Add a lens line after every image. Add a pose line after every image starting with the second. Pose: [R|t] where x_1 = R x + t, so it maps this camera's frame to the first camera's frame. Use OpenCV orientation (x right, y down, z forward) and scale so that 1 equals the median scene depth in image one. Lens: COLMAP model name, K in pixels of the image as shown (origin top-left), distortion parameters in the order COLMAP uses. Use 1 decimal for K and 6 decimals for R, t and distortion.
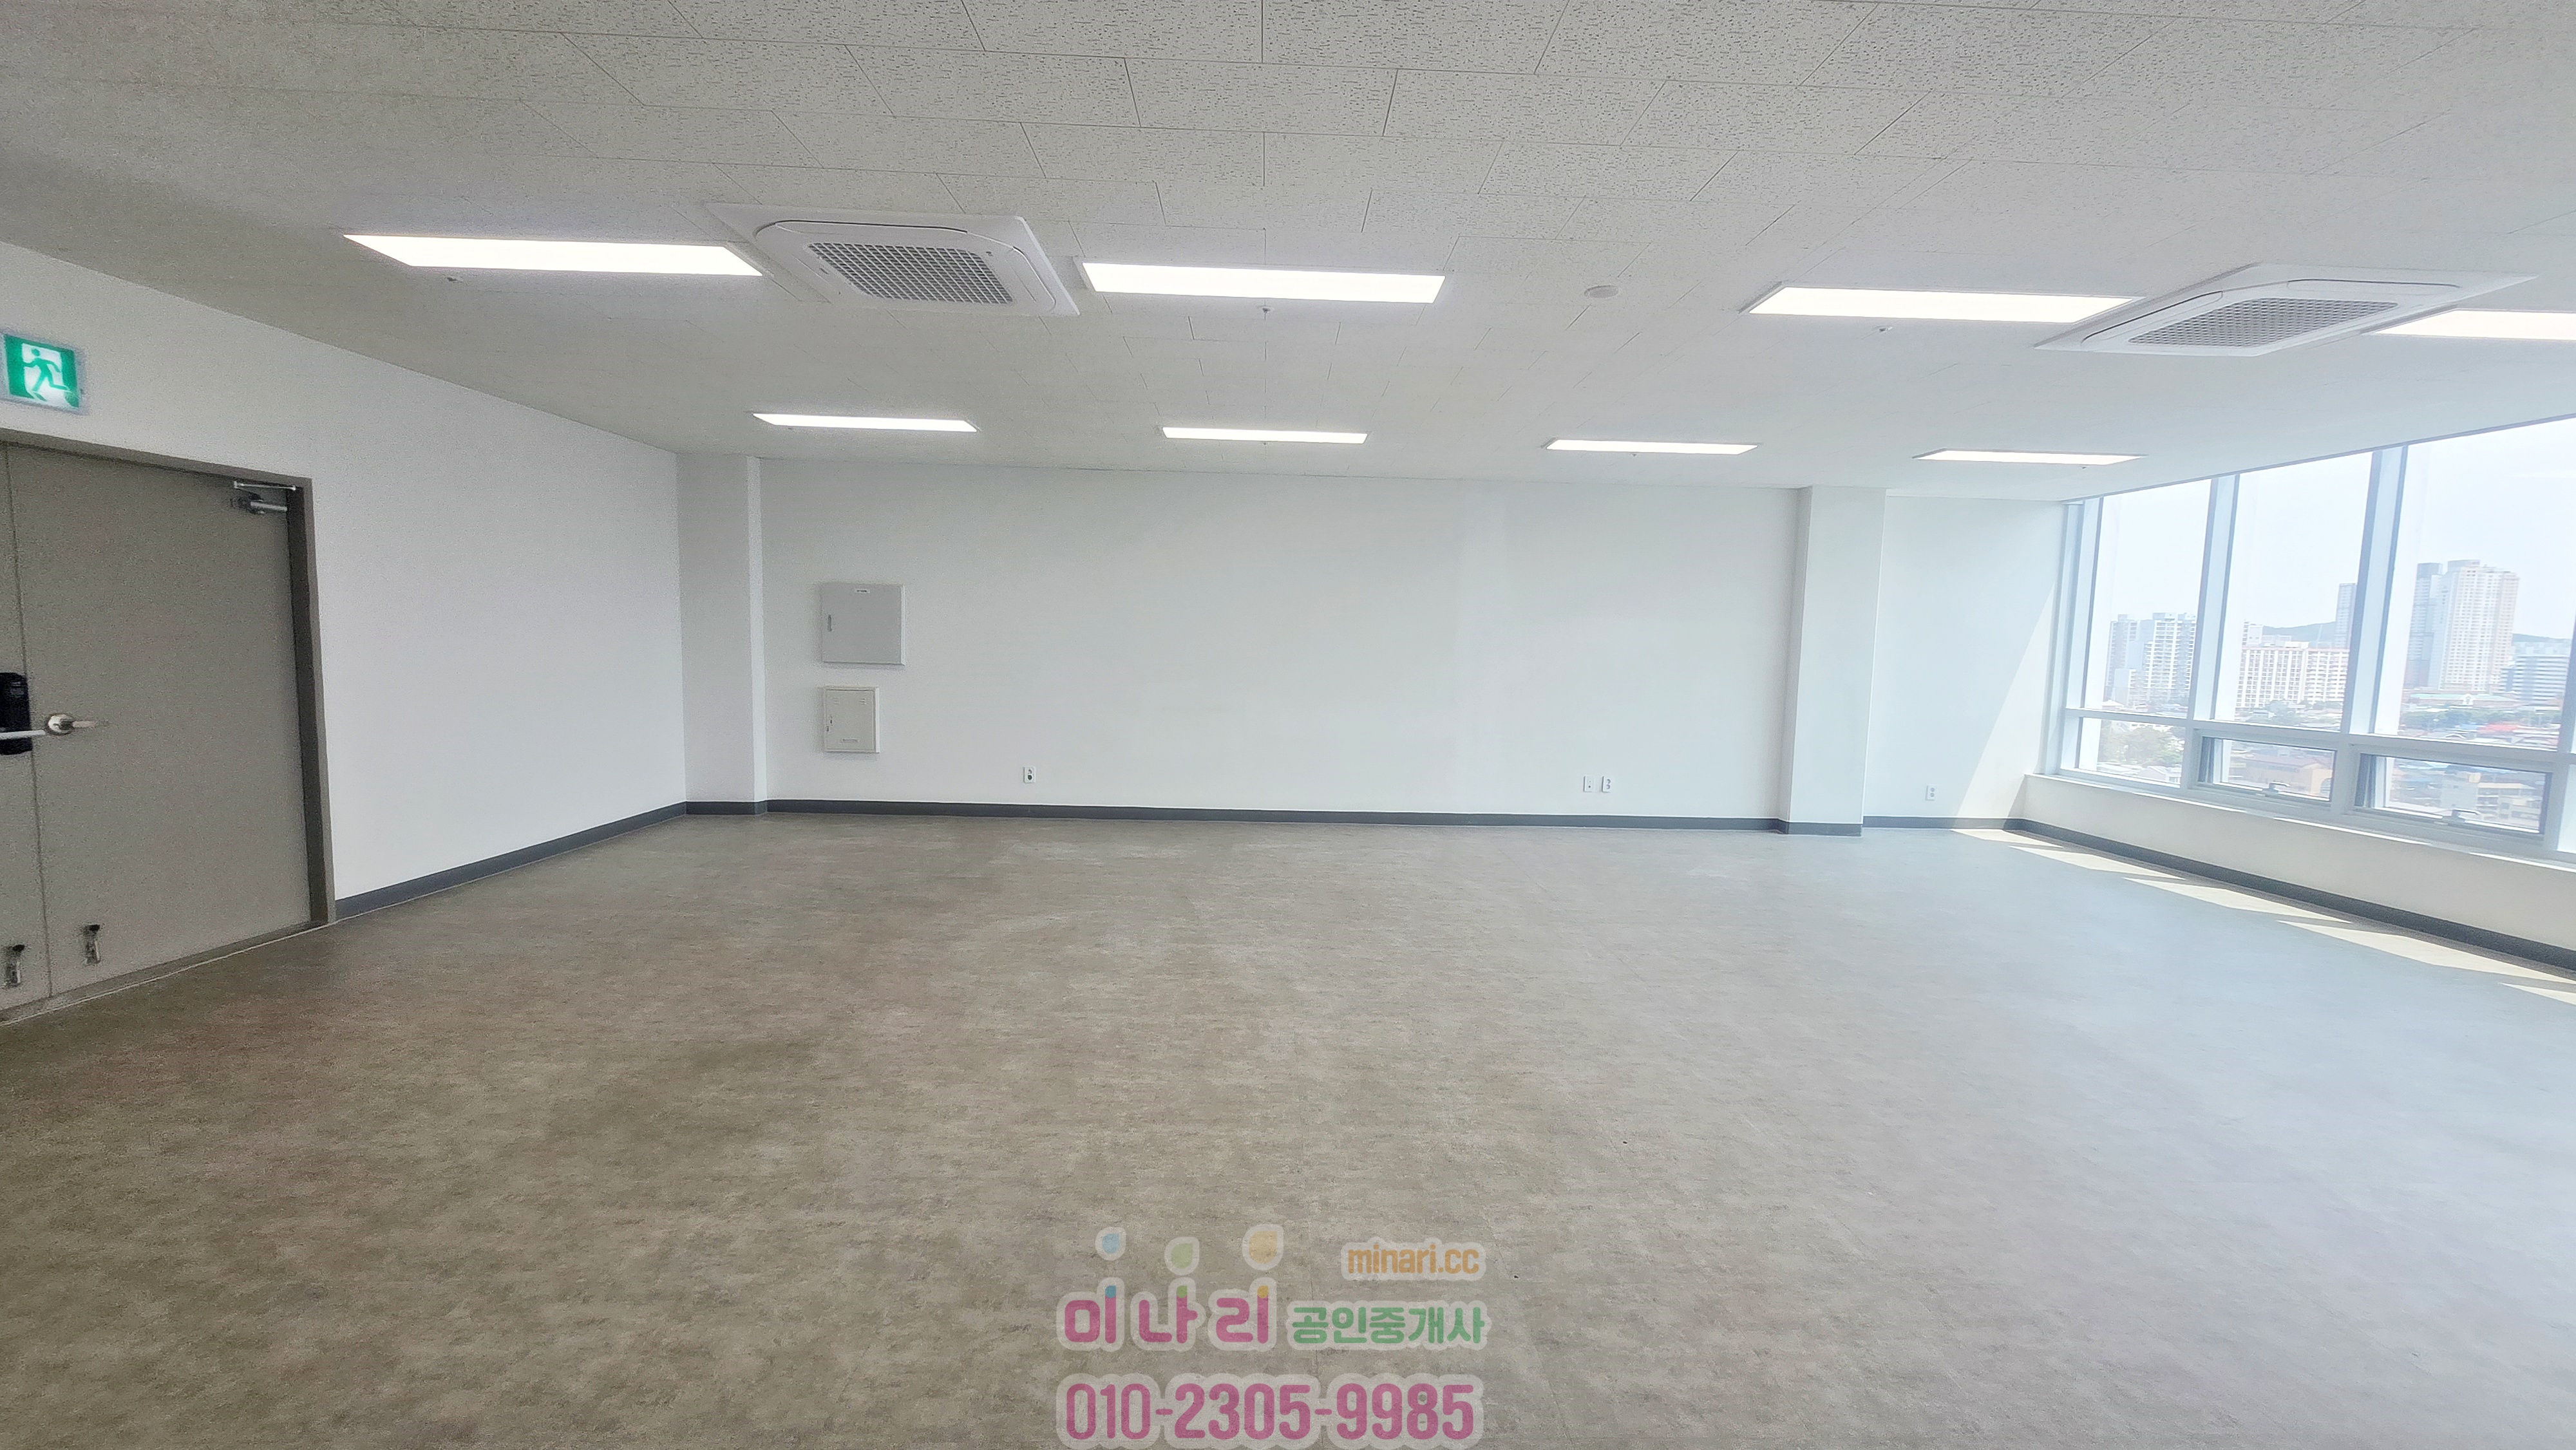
lens RADIAL K [[1018.0, 0, 1297.9], [0, 1018.0, 726.6], [0, 0, 1]] dist [0.003034, 0.000427]
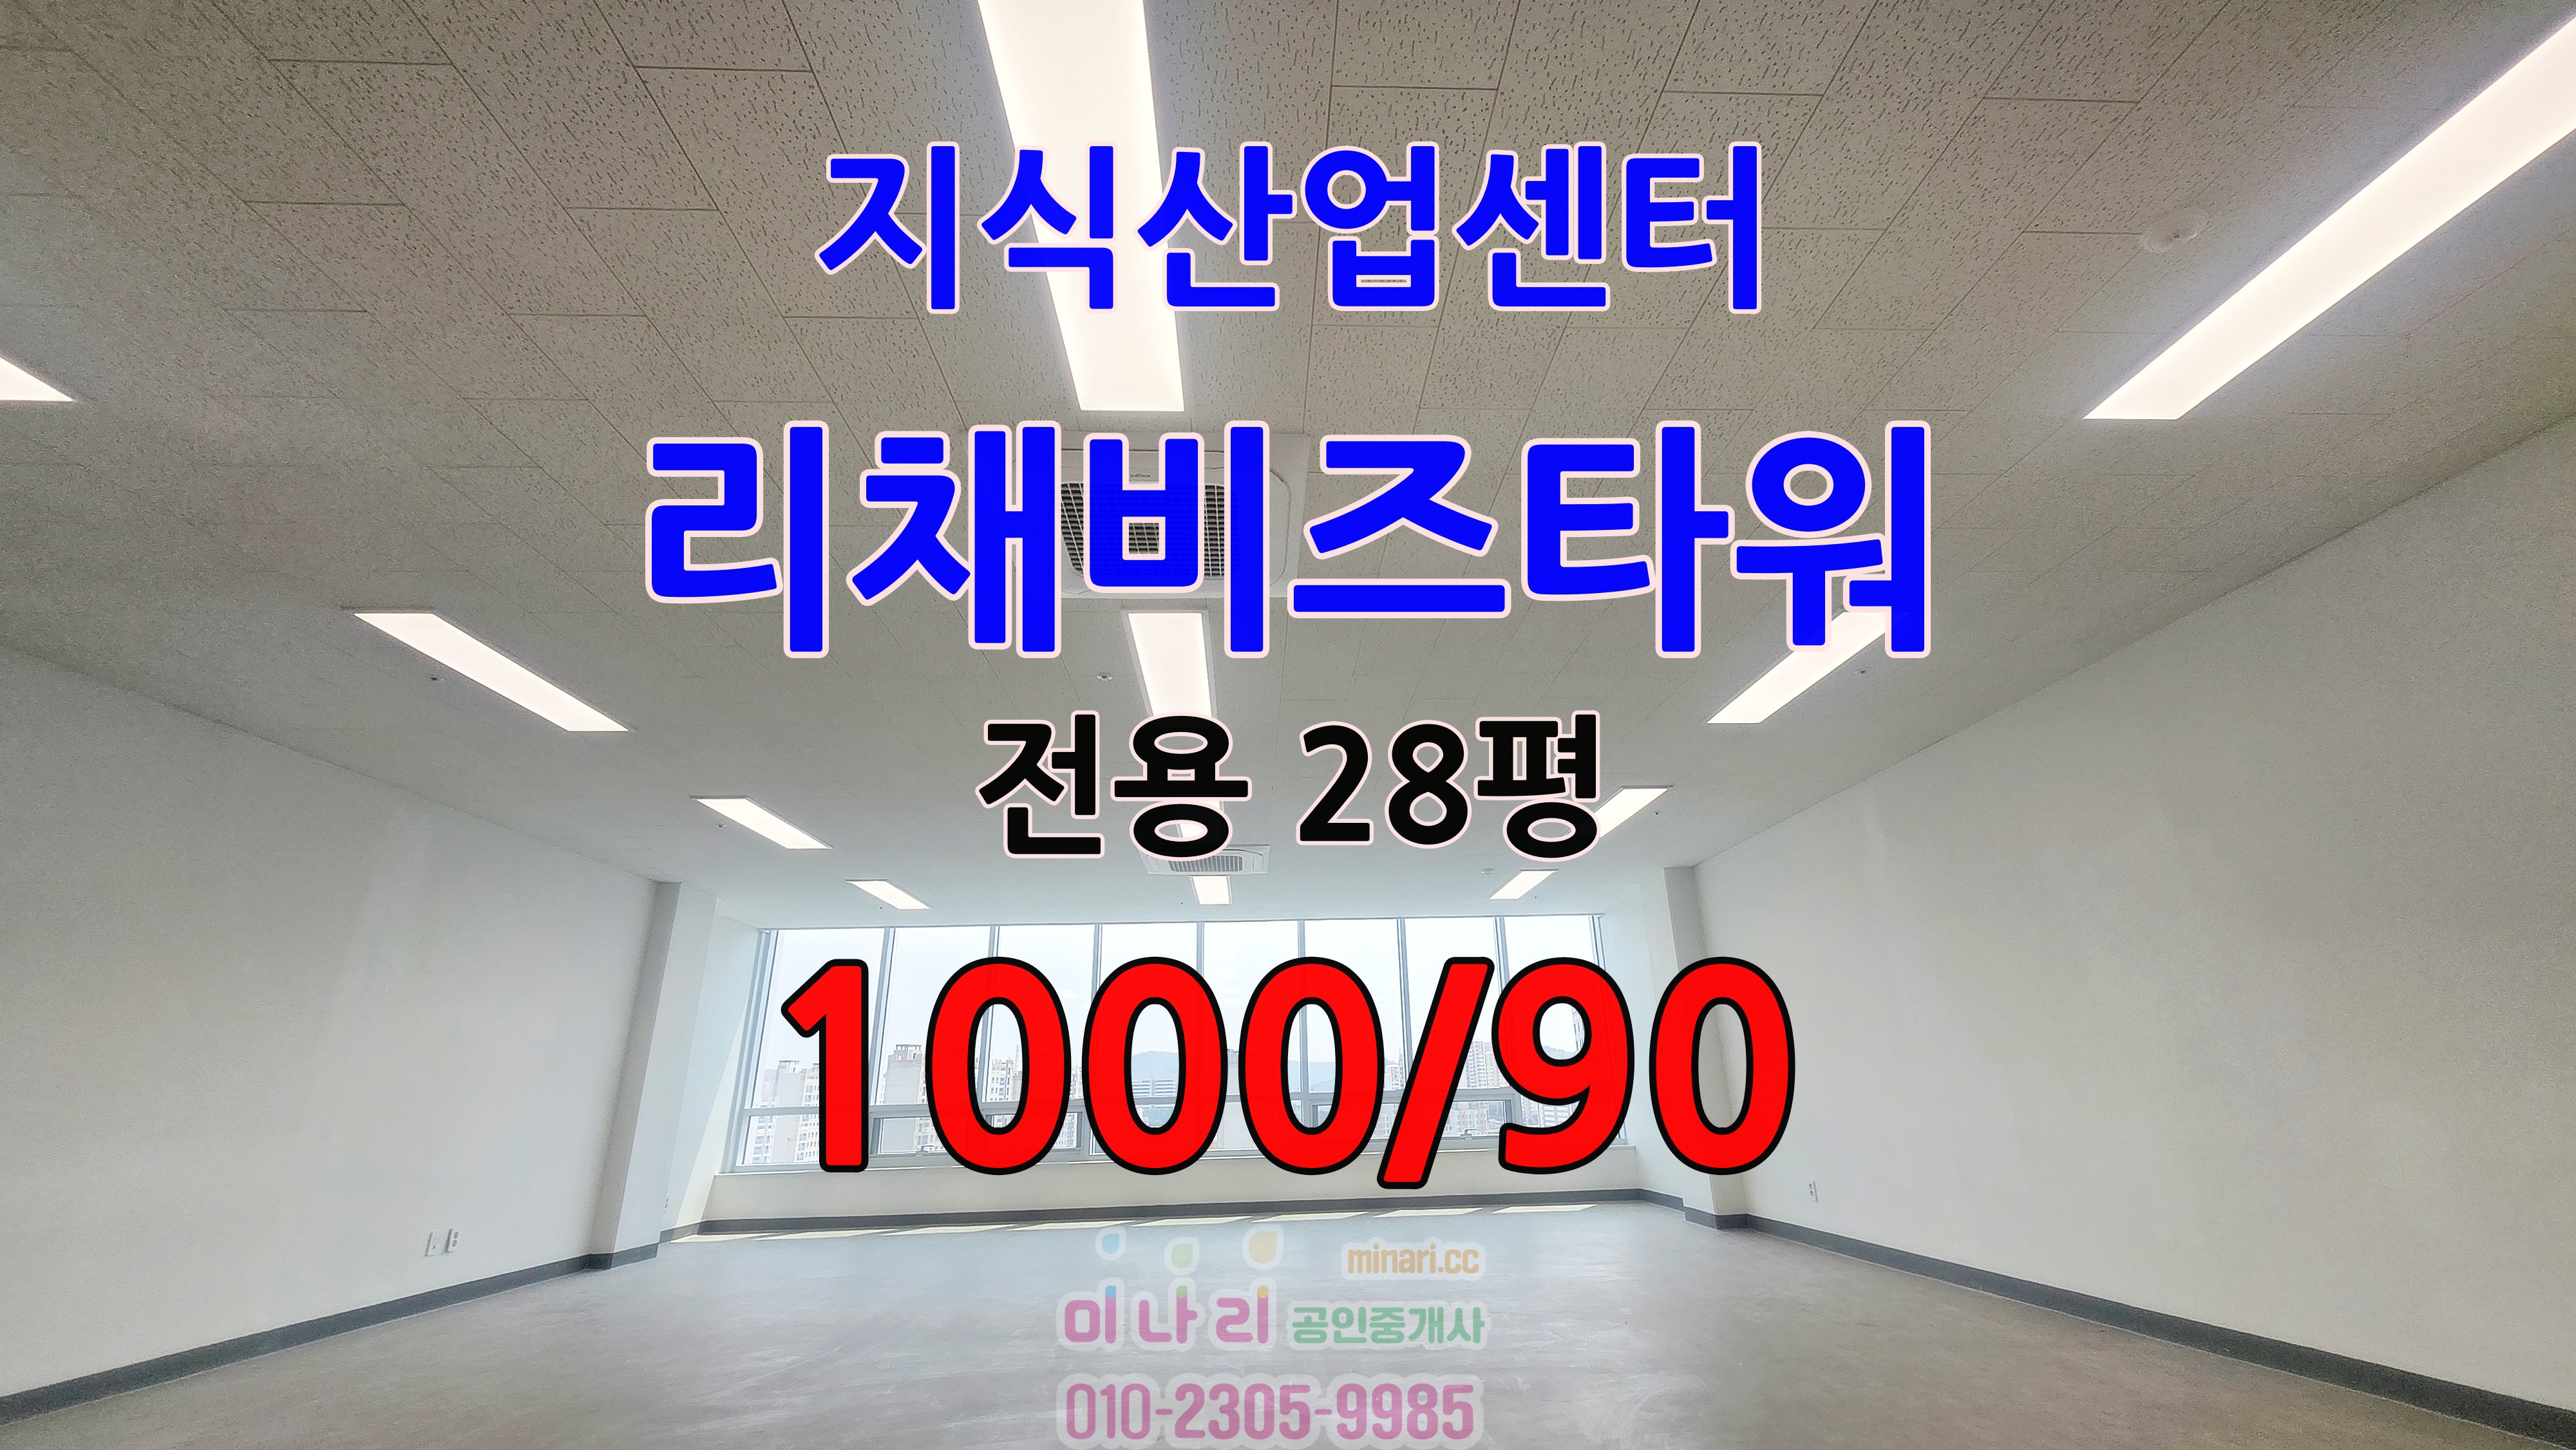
lens RADIAL K [[1018.0, 0, 1302.2], [0, 1018.0, 729.0], [0, 0, 1]] dist [0.003034, 0.000427]
pose [[-0.013116, 0.314752, 0.949083, -0.498557], [0.108908, 0.943968, -0.311551, 0.005311], [-0.993965, 0.099276, -0.046660, 0.393742]]
